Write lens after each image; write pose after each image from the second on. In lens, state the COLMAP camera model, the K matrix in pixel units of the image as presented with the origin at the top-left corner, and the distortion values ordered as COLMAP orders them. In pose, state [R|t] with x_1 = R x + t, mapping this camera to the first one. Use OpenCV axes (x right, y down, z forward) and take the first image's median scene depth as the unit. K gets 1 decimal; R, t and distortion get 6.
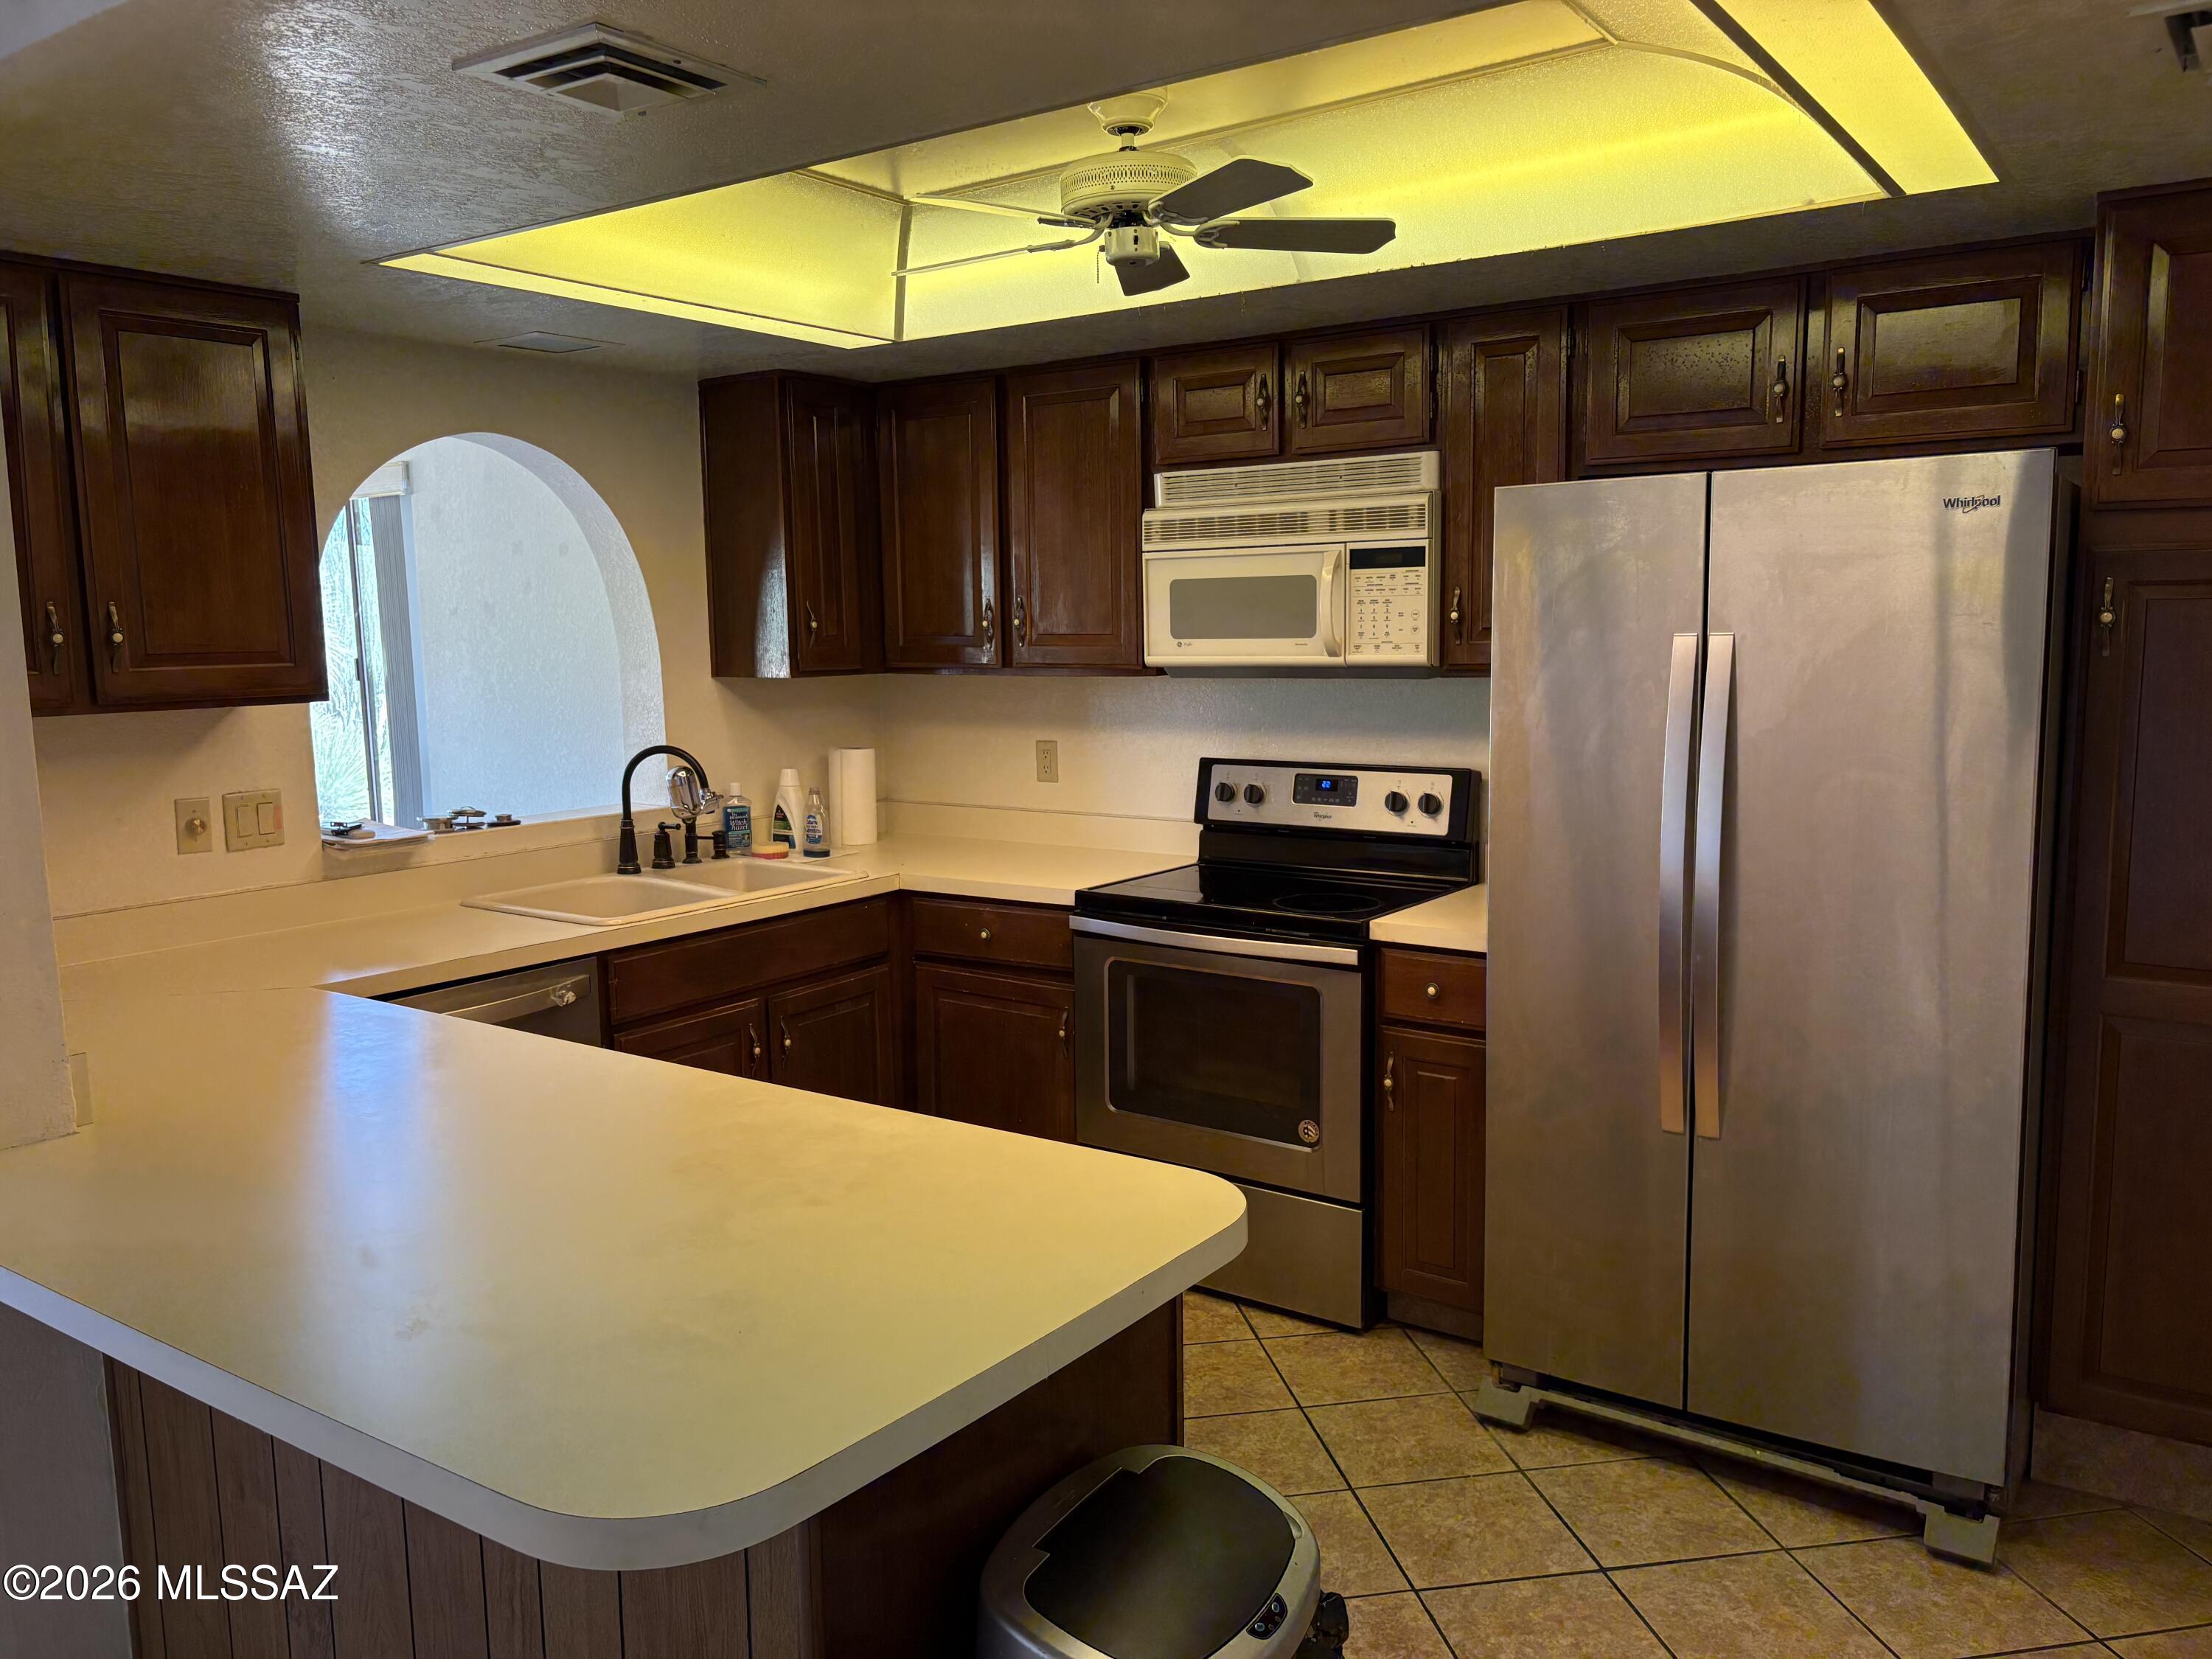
lens RADIAL K [[1680.6, 0, 1102.4], [0, 1680.6, 833.0], [0, 0, 1]] dist [0.062523, -0.065806]
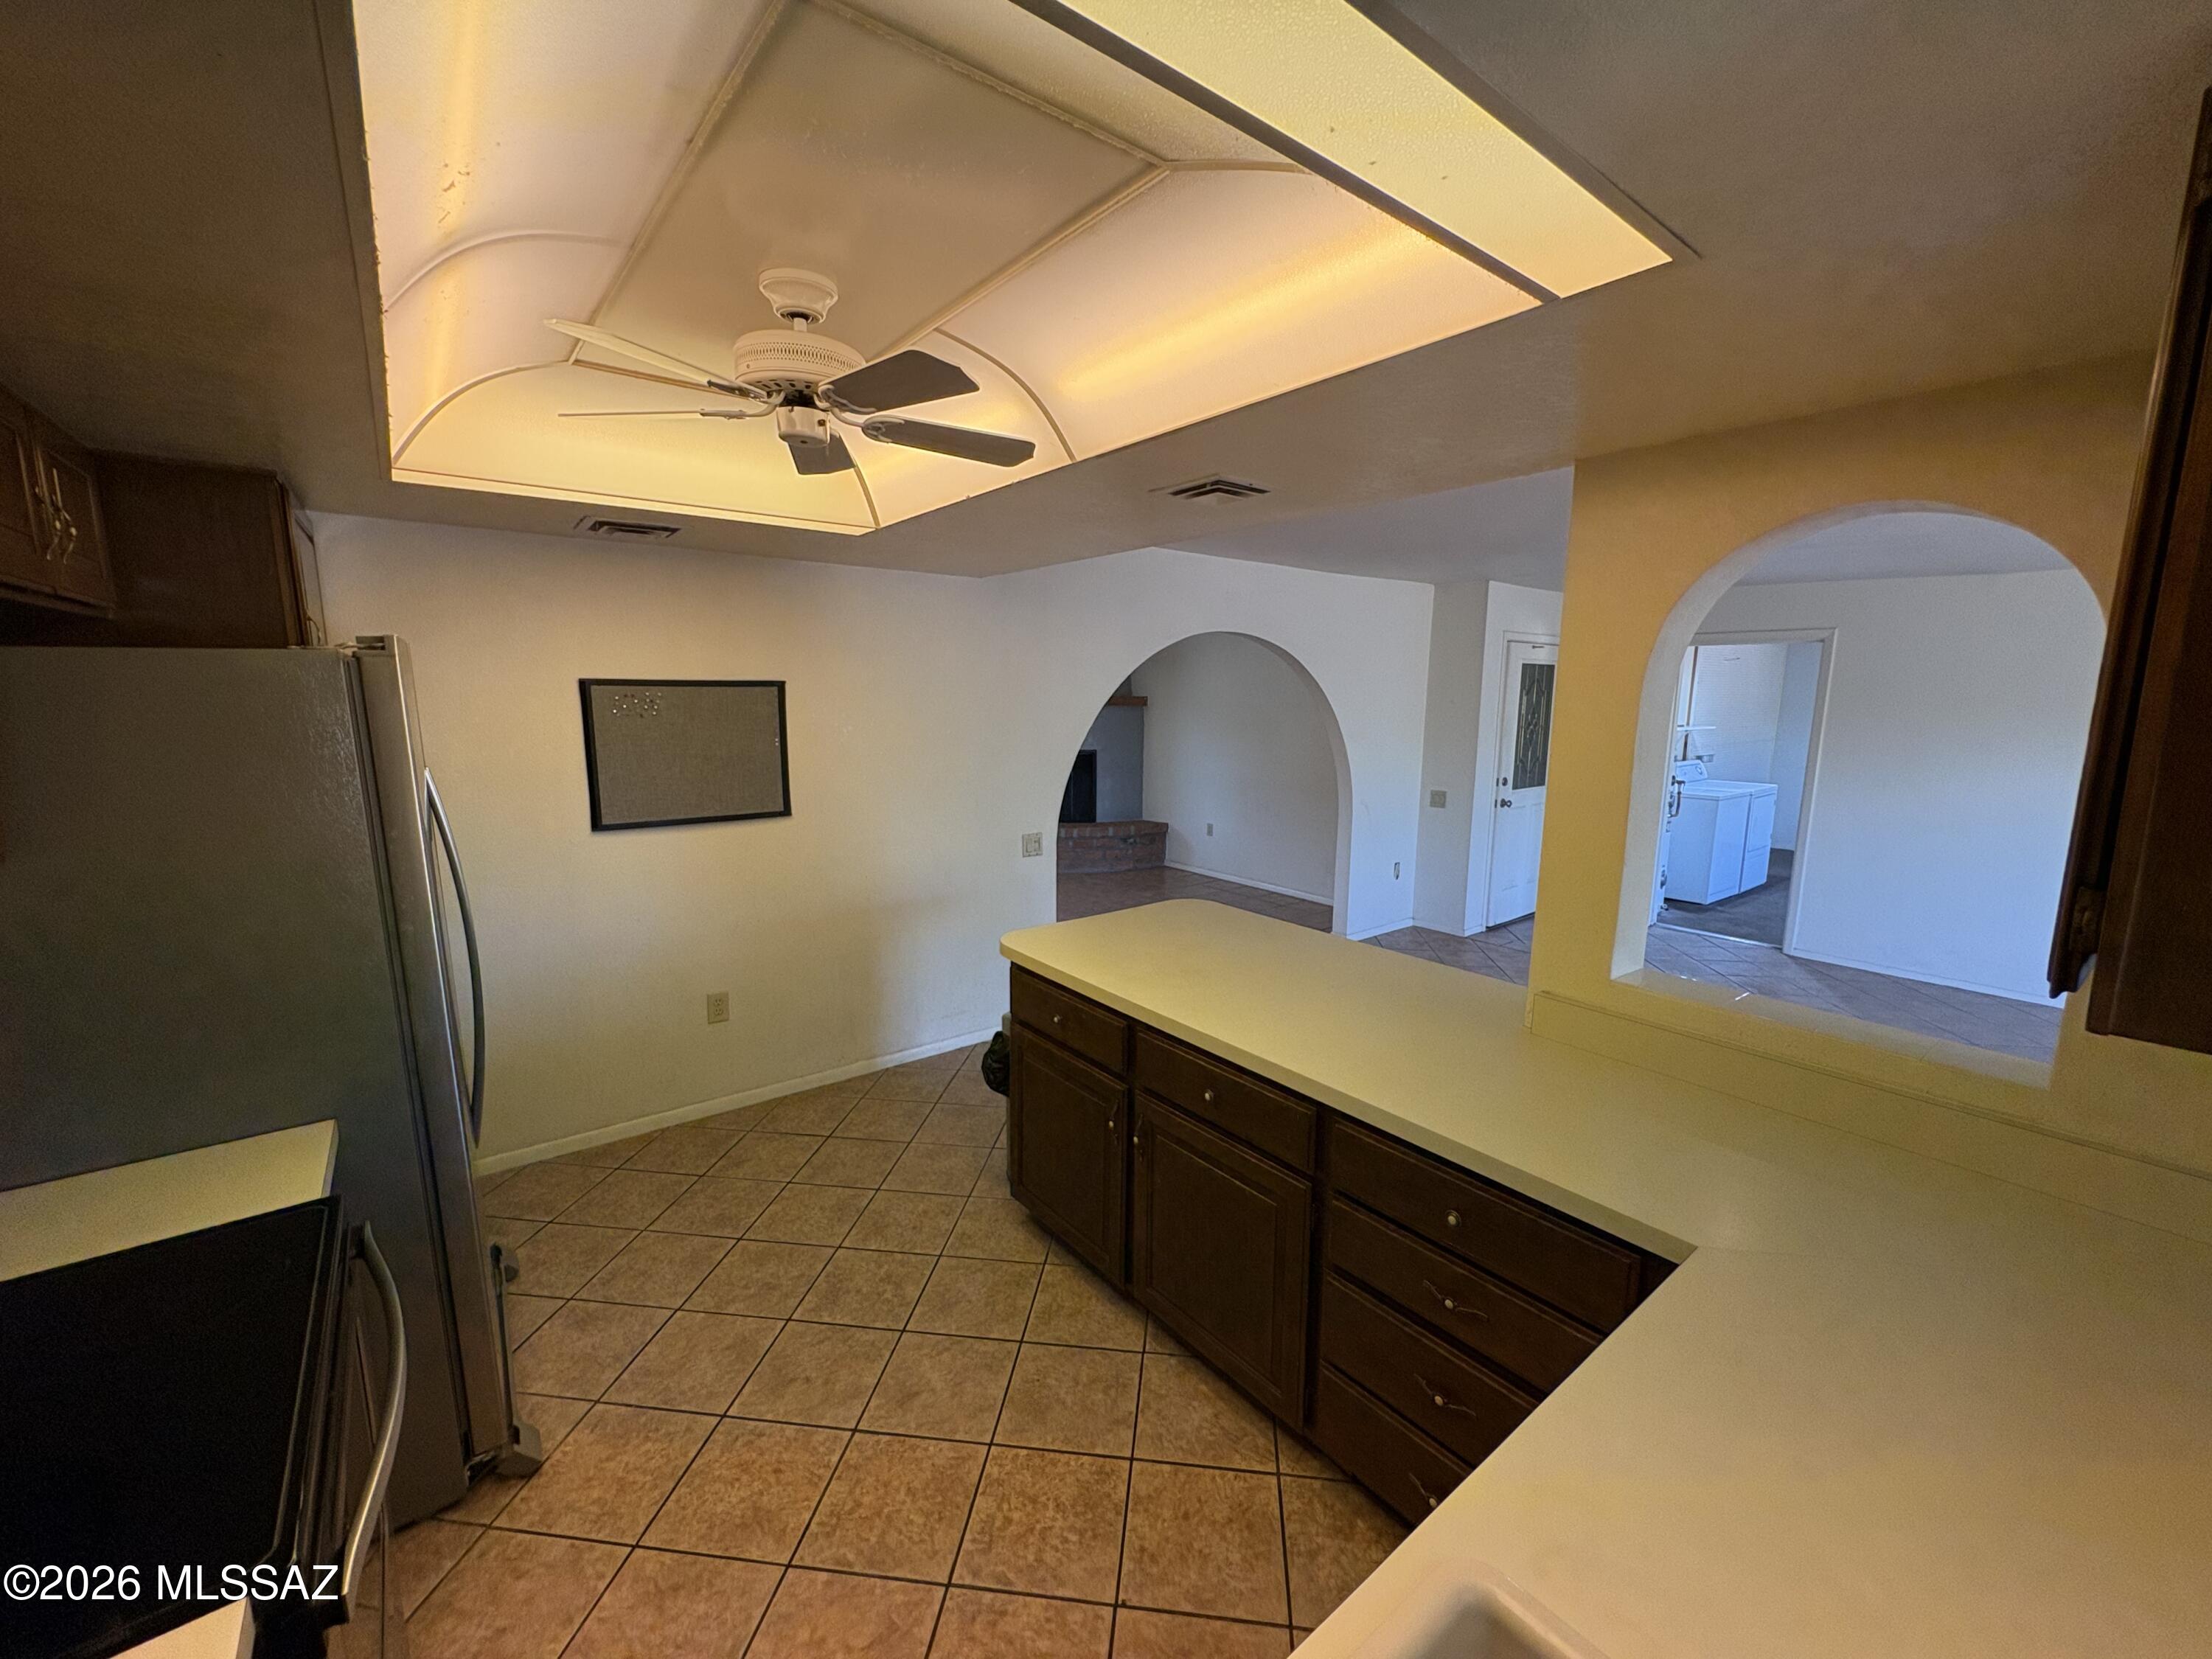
lens RADIAL K [[885.1, 0, 1101.2], [0, 885.1, 828.6], [0, 0, 1]] dist [0.002538, 0.000463]
pose [[-0.956114, -0.034787, 0.290922, -0.260107], [0.046811, 0.962036, 0.268878, -0.182223], [-0.289231, 0.270696, -0.918188, 1.165068]]
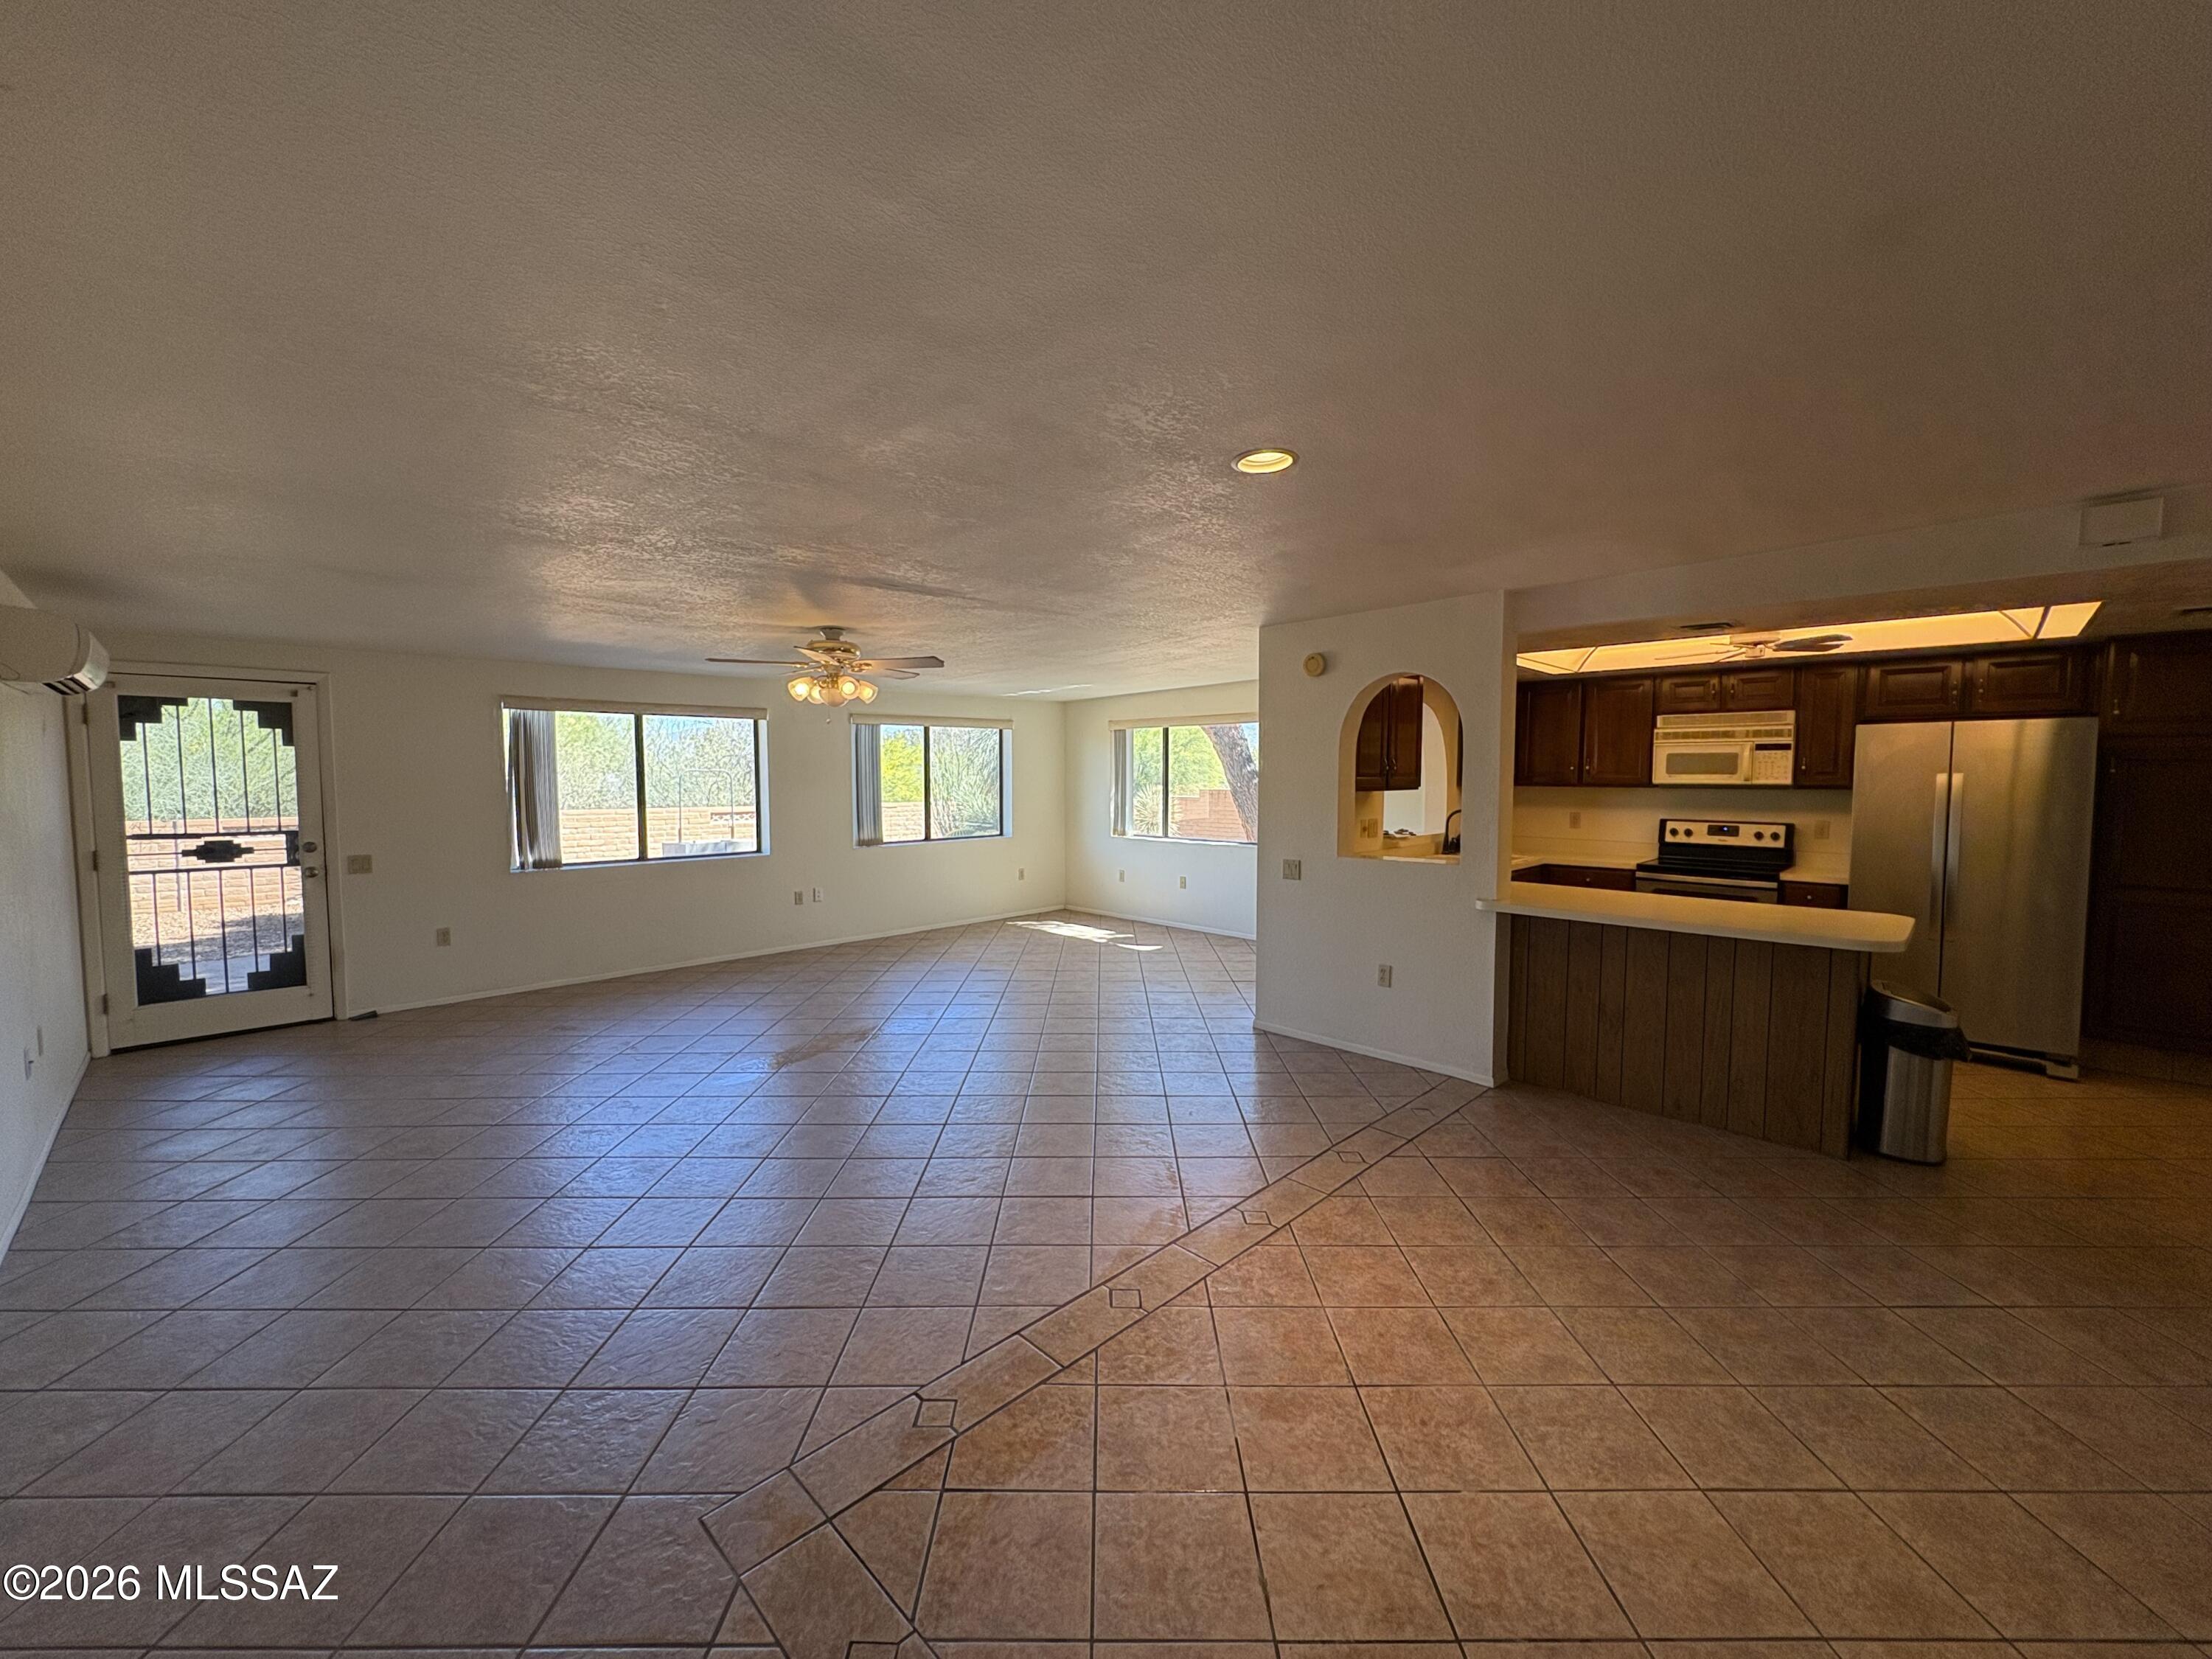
lens RADIAL K [[885.1, 0, 1098.9], [0, 885.1, 829.5], [0, 0, 1]] dist [0.002538, 0.000463]
pose [[0.986088, 0.027159, -0.163992, -0.709674], [-0.037324, 0.997547, -0.059224, 0.106909], [0.161981, 0.064521, 0.984682, -0.650682]]
